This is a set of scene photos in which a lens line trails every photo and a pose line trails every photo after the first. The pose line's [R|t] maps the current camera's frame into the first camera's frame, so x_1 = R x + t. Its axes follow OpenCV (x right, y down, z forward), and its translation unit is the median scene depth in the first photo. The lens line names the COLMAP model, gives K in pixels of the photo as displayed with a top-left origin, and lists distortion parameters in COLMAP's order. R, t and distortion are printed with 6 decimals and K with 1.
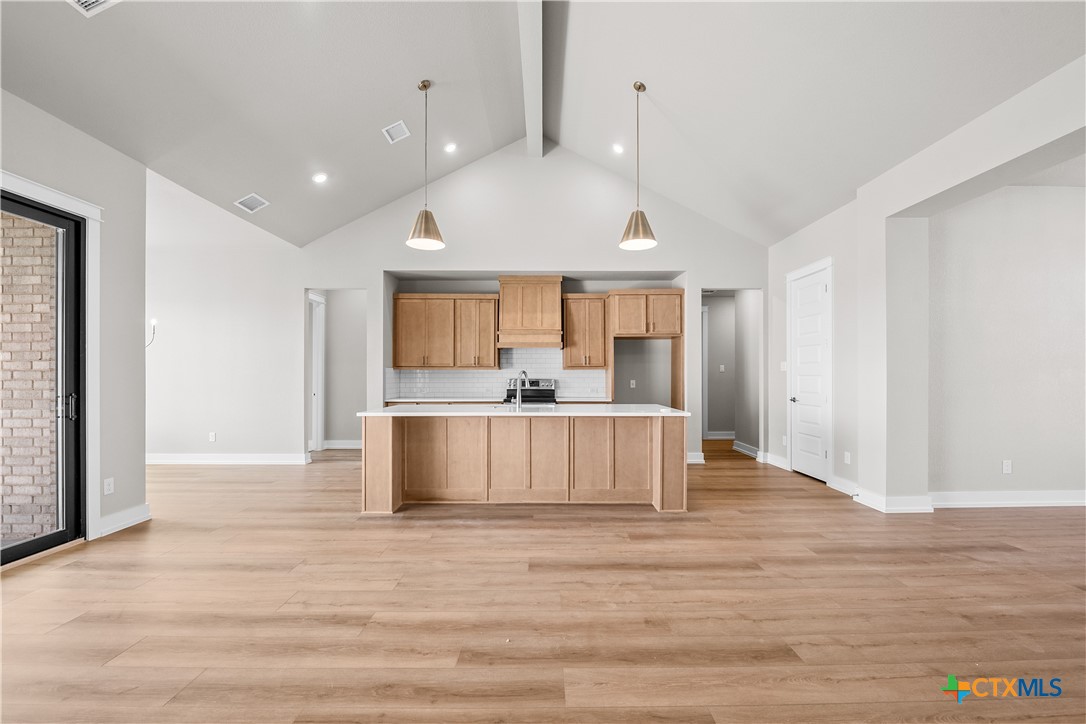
lens RADIAL K [[440.1, 0, 544.8], [0, 440.1, 372.4], [0, 0, 1]] dist [-0.010760, -0.000548]
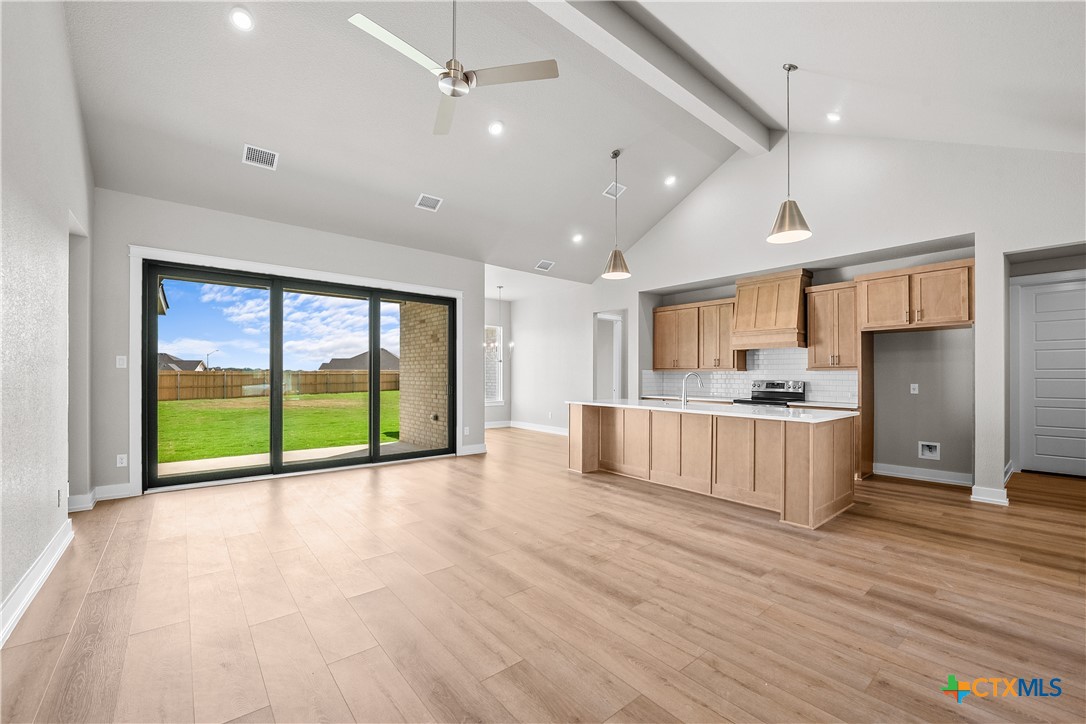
lens RADIAL K [[440.1, 0, 544.8], [0, 440.1, 372.4], [0, 0, 1]] dist [-0.010760, -0.000548]
pose [[0.630863, -0.001284, -0.775893, 0.626009], [-0.000949, 0.999997, -0.002427, -0.000321], [0.775894, 0.002267, 0.630860, 0.010366]]
